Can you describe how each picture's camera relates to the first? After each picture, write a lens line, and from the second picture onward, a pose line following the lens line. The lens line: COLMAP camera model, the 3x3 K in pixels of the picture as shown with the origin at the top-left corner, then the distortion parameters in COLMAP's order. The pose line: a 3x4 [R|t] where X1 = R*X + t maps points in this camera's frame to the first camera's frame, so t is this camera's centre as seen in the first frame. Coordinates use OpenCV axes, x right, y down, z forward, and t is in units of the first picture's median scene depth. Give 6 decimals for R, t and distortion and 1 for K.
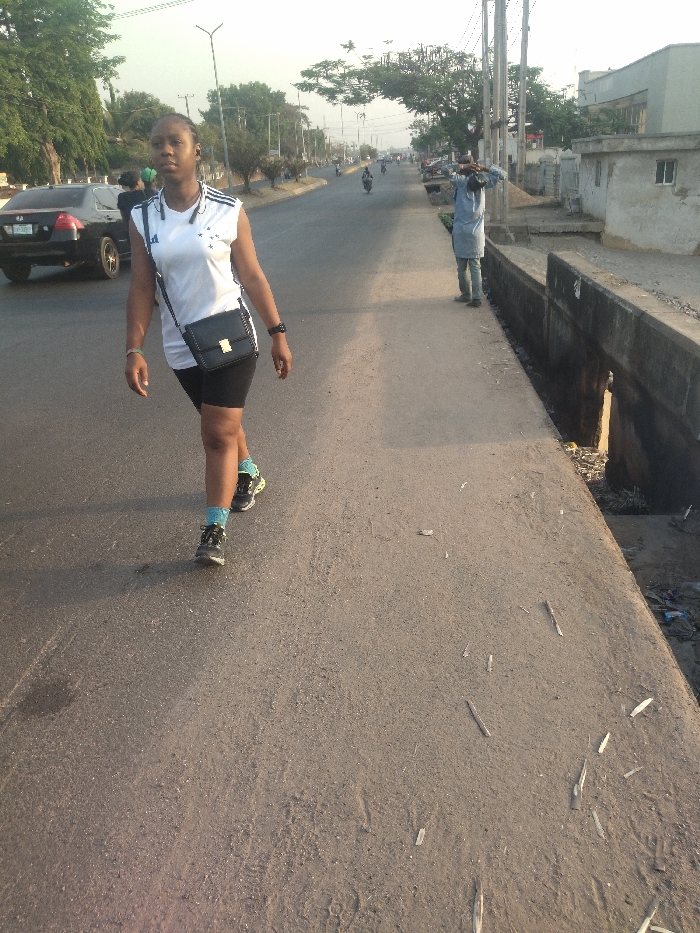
lens RADIAL K [[758.3, 0, 353.2], [0, 758.3, 492.5], [0, 0, 1]] dist [-0.051880, 0.002186]
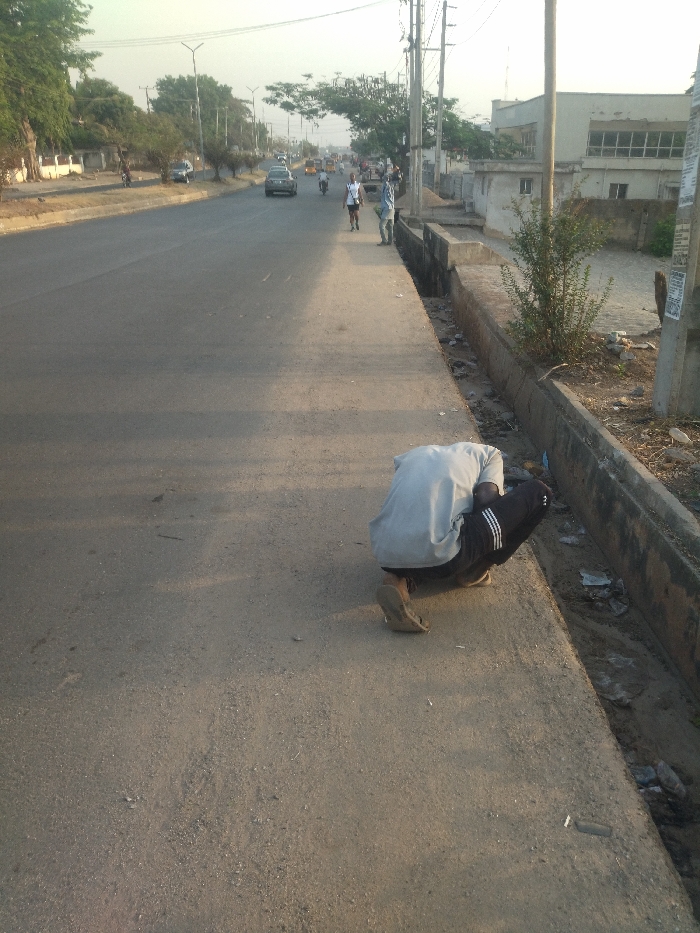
lens RADIAL K [[765.1, 0, 395.4], [0, 765.1, 466.8], [0, 0, 1]] dist [-0.005861, -0.020452]
pose [[0.989431, 0.019487, 0.143687, -0.020105], [-0.014672, 0.999297, -0.034492, 0.079707], [-0.144259, 0.032020, 0.989022, -0.196381]]
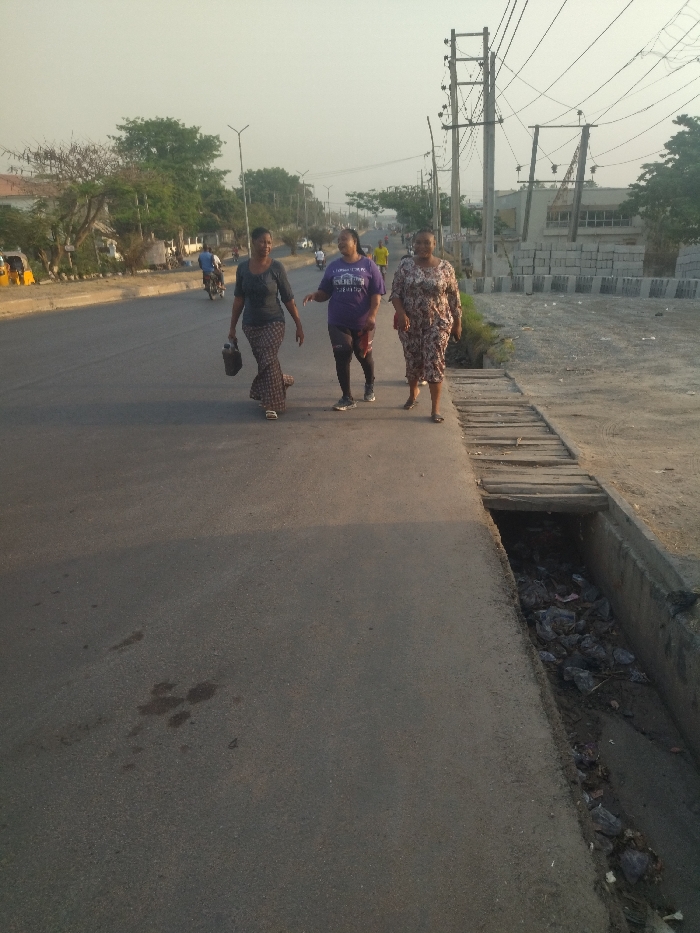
lens RADIAL K [[773.5, 0, 429.9], [0, 773.5, 479.9], [0, 0, 1]] dist [-0.022708, -0.012574]
pose [[0.992932, -0.000657, 0.118680, -0.069017], [0.012198, 0.995254, -0.096543, 0.302164], [-0.118053, 0.097308, 0.988228, -0.747378]]
